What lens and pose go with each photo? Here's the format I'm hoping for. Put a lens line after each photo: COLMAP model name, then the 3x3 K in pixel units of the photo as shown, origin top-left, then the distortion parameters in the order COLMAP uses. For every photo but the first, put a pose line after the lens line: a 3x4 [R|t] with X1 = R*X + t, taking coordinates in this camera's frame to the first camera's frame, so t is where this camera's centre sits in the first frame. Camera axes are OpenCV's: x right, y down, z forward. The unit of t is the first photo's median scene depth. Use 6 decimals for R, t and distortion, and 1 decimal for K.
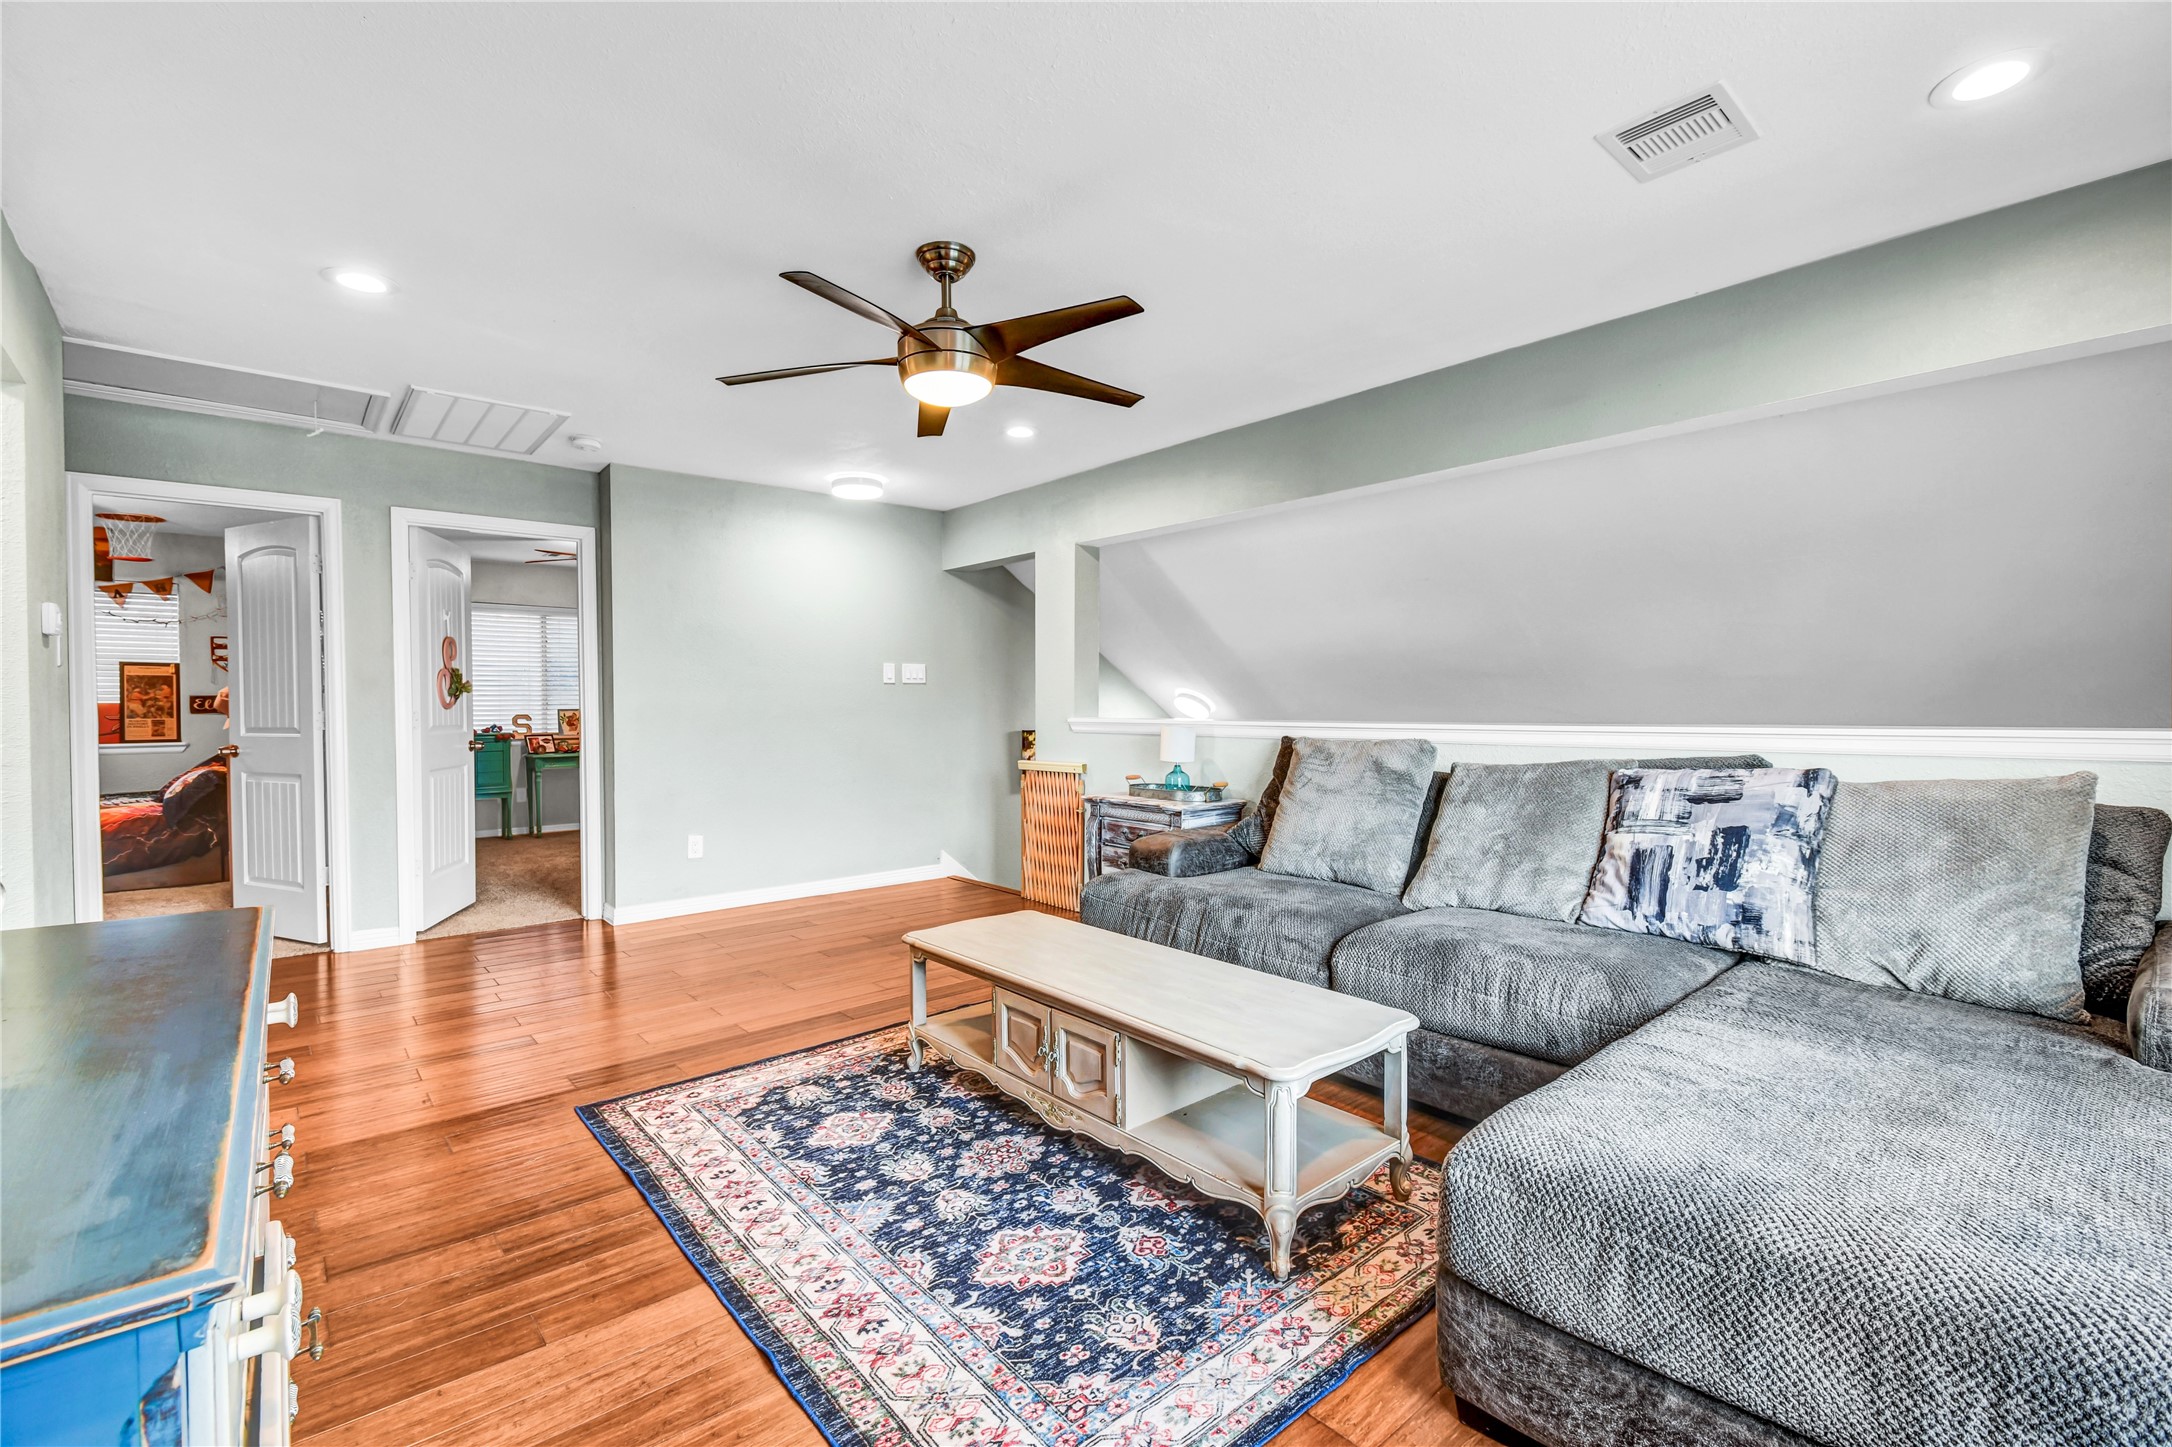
lens RADIAL K [[953.0, 0, 1086.1], [0, 953.0, 722.6], [0, 0, 1]] dist [-0.001115, 0.000360]
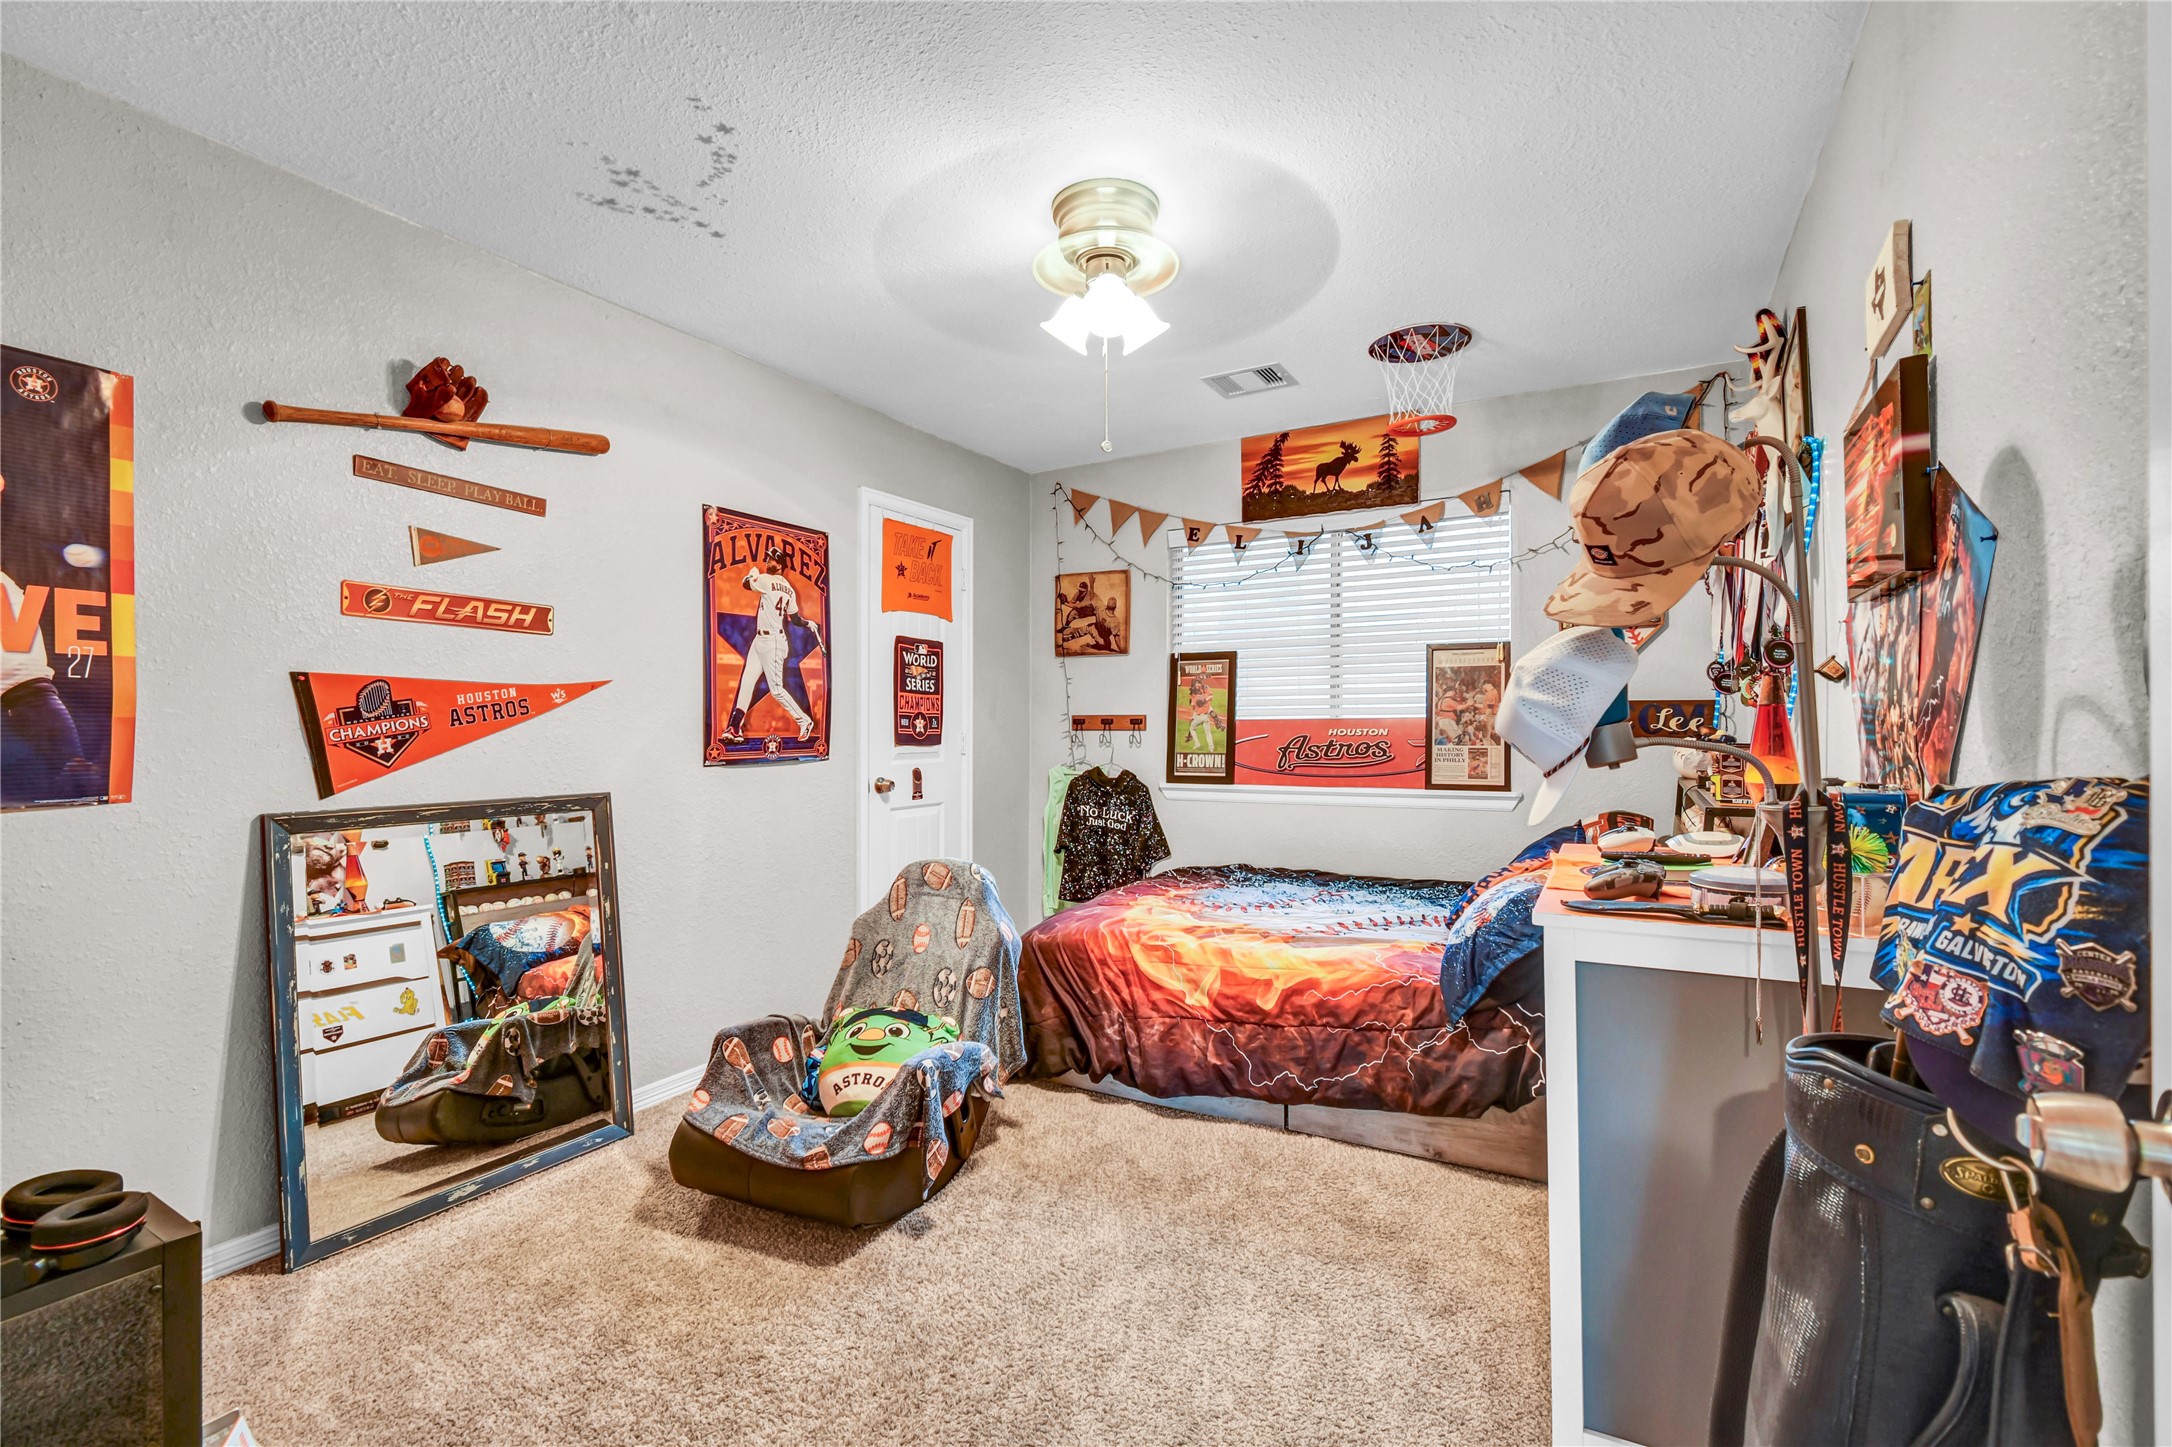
lens RADIAL K [[953.0, 0, 1086.3], [0, 953.0, 723.8], [0, 0, 1]] dist [-0.001115, 0.000360]
pose [[0.328146, -0.004058, -0.944618, -0.545118], [-0.015991, 0.999824, -0.009851, -0.008154], [0.944492, 0.018338, 0.328023, 0.621257]]
